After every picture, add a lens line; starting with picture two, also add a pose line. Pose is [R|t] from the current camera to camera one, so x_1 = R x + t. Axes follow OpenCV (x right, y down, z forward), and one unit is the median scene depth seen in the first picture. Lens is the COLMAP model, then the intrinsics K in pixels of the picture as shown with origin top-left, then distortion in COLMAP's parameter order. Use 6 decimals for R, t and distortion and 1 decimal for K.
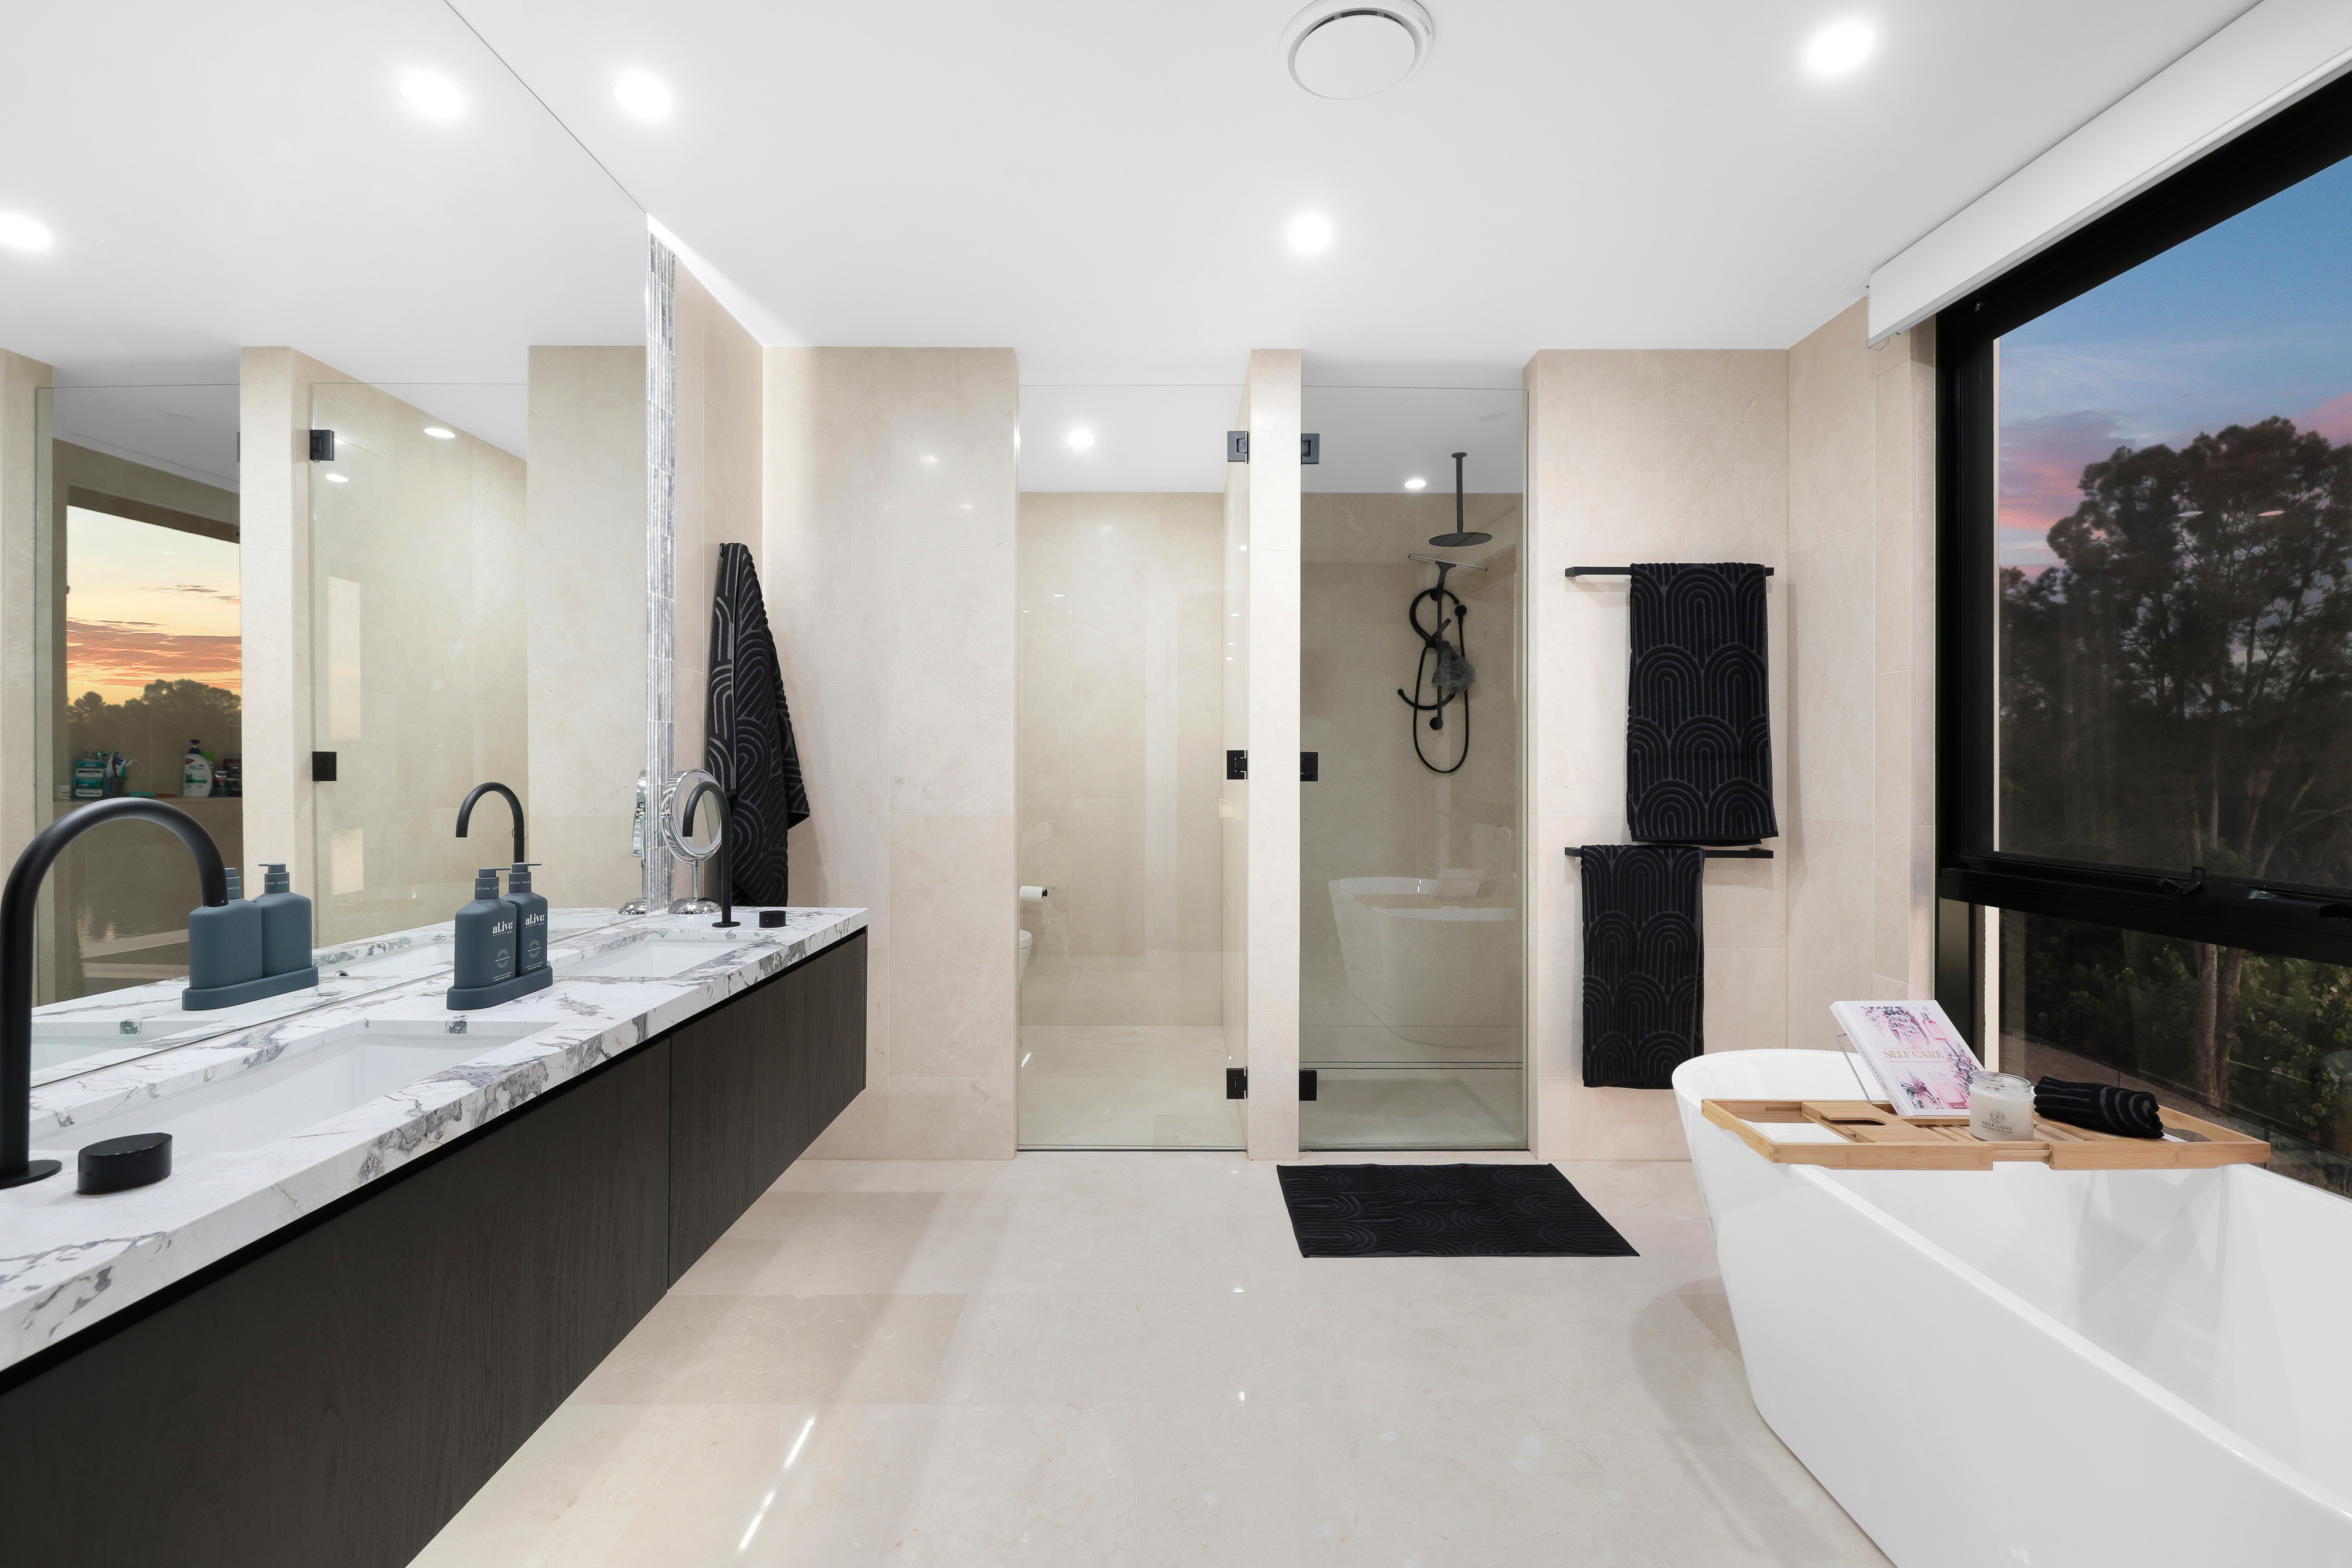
lens RADIAL K [[1027.1, 0, 1170.7], [0, 1027.1, 770.6], [0, 0, 1]] dist [0.000913, 0.000144]
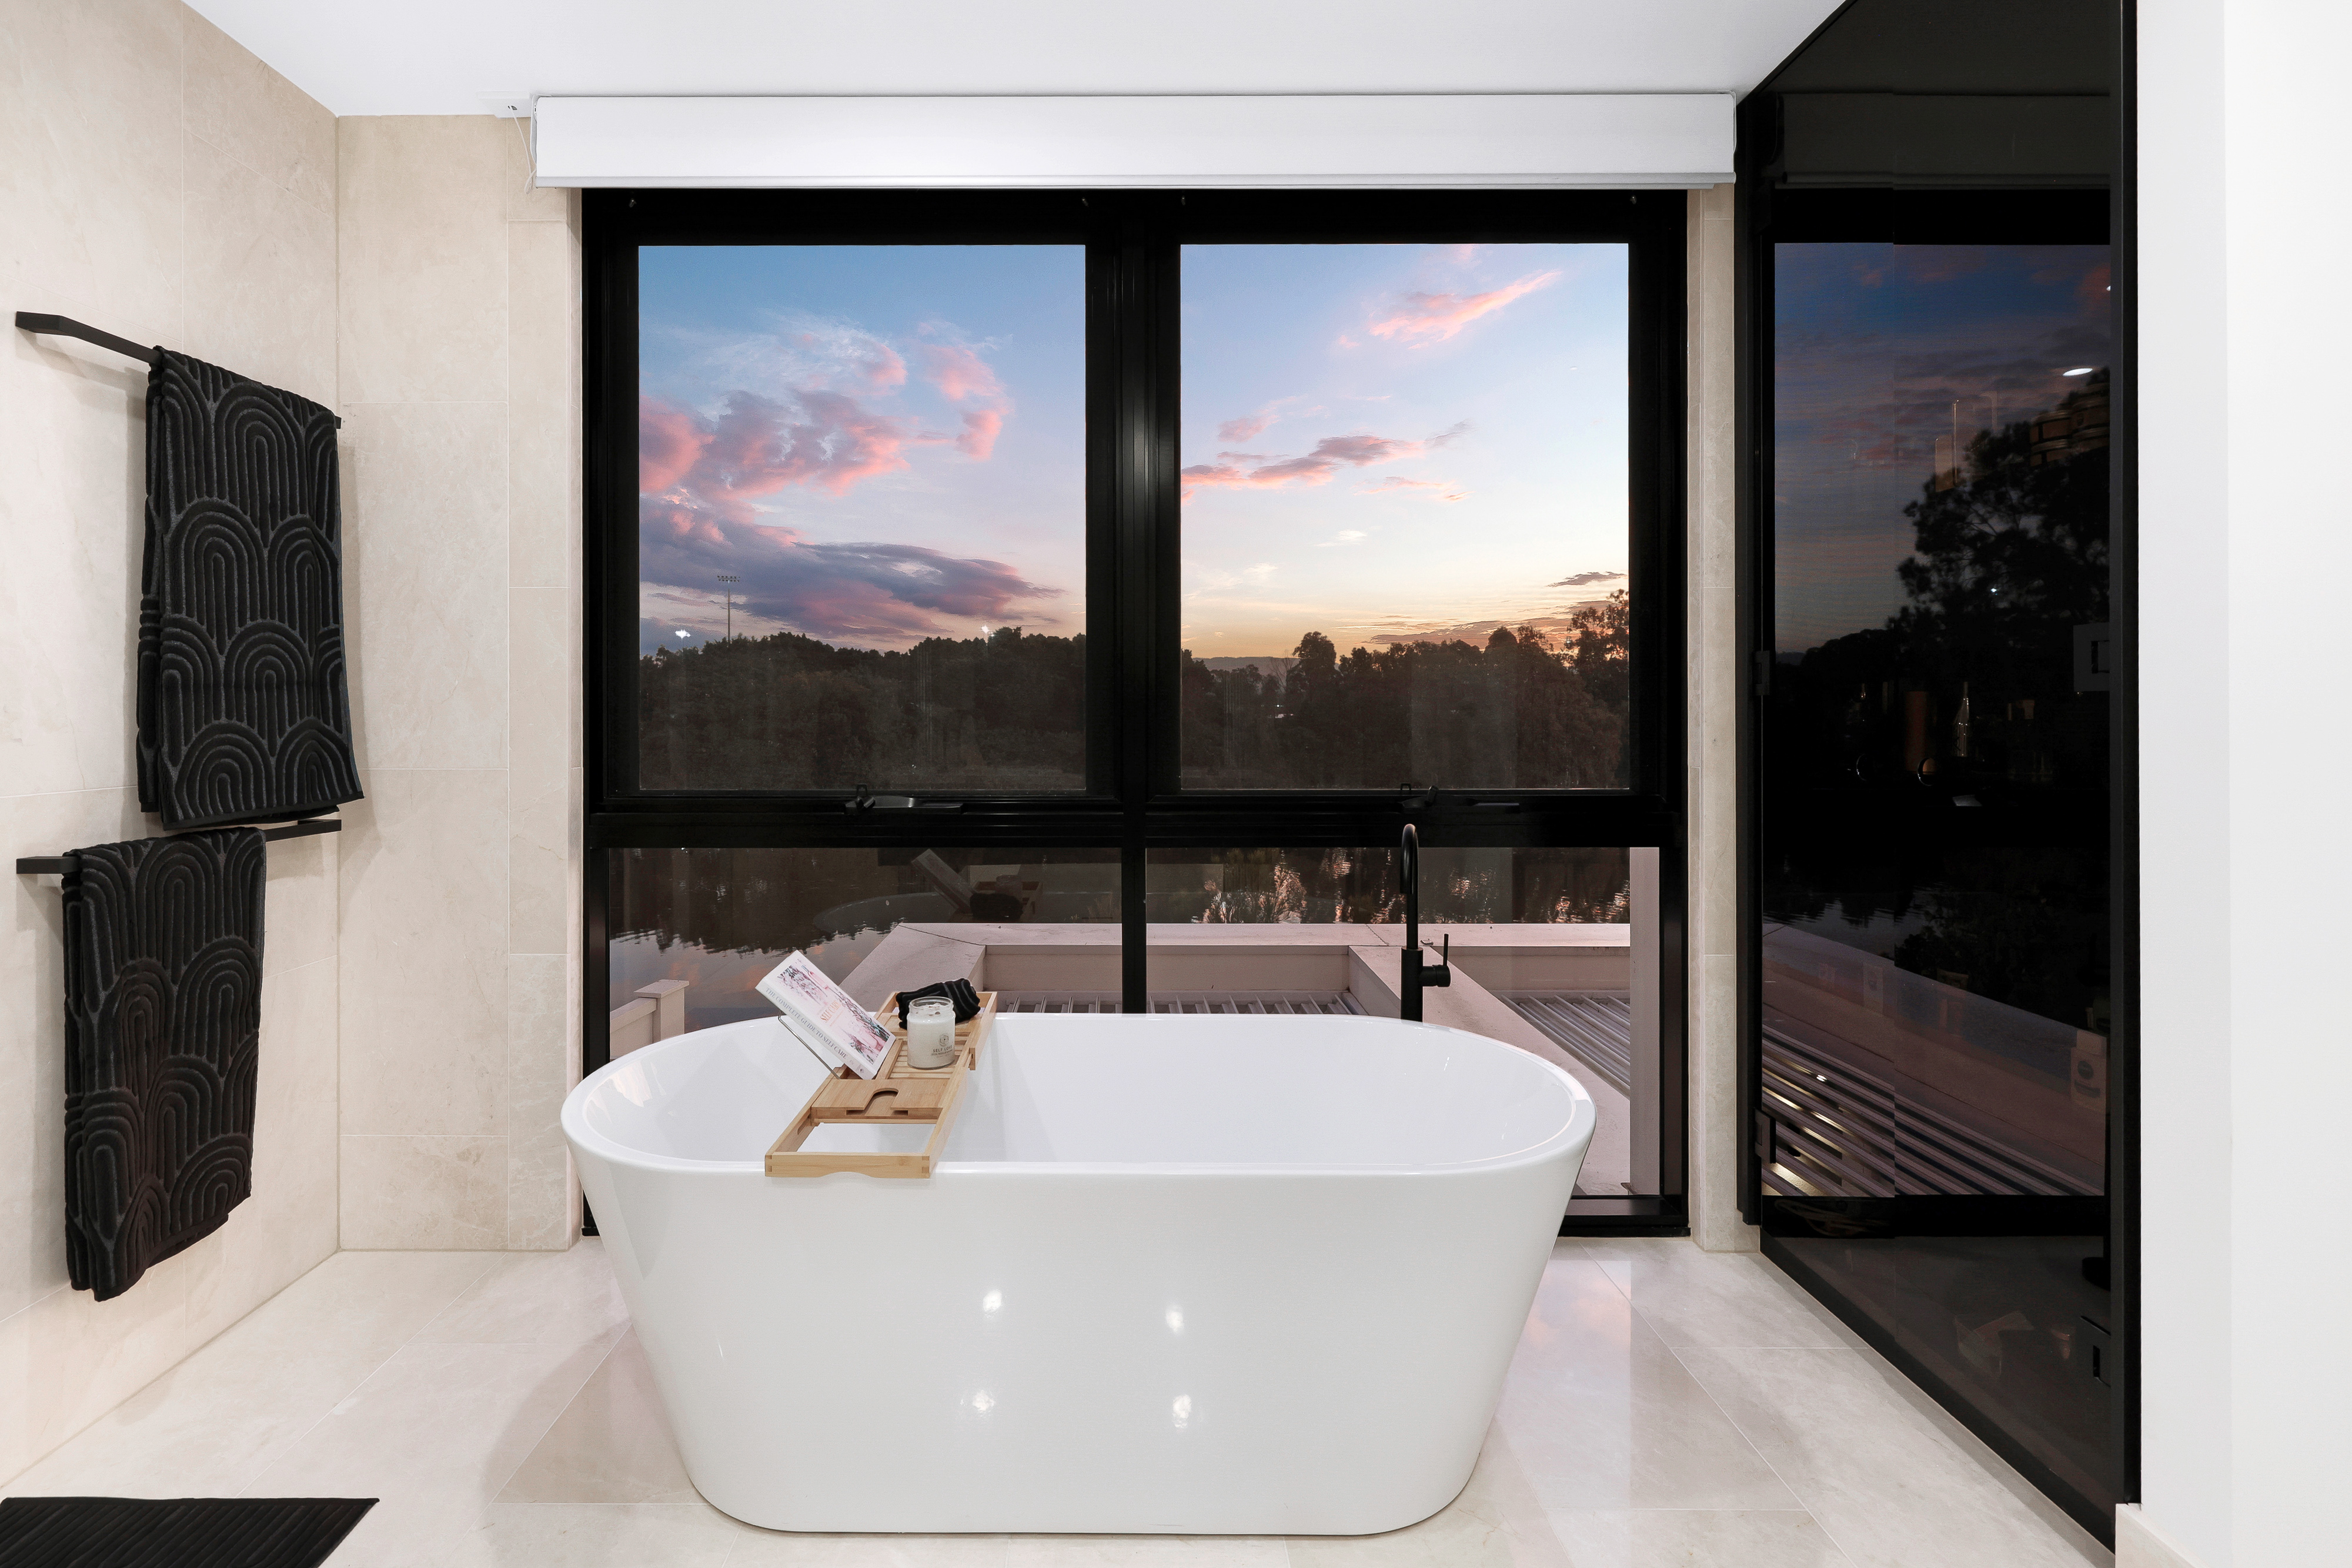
lens RADIAL K [[1068.2, 0, 1173.5], [0, 1068.2, 704.9], [0, 0, 1]] dist [0.001651, 0.000124]
pose [[-0.002784, -0.003023, 0.999992, -0.149667], [0.004679, 0.999984, 0.003036, -0.000349], [-0.999985, 0.004688, -0.002770, 0.435469]]
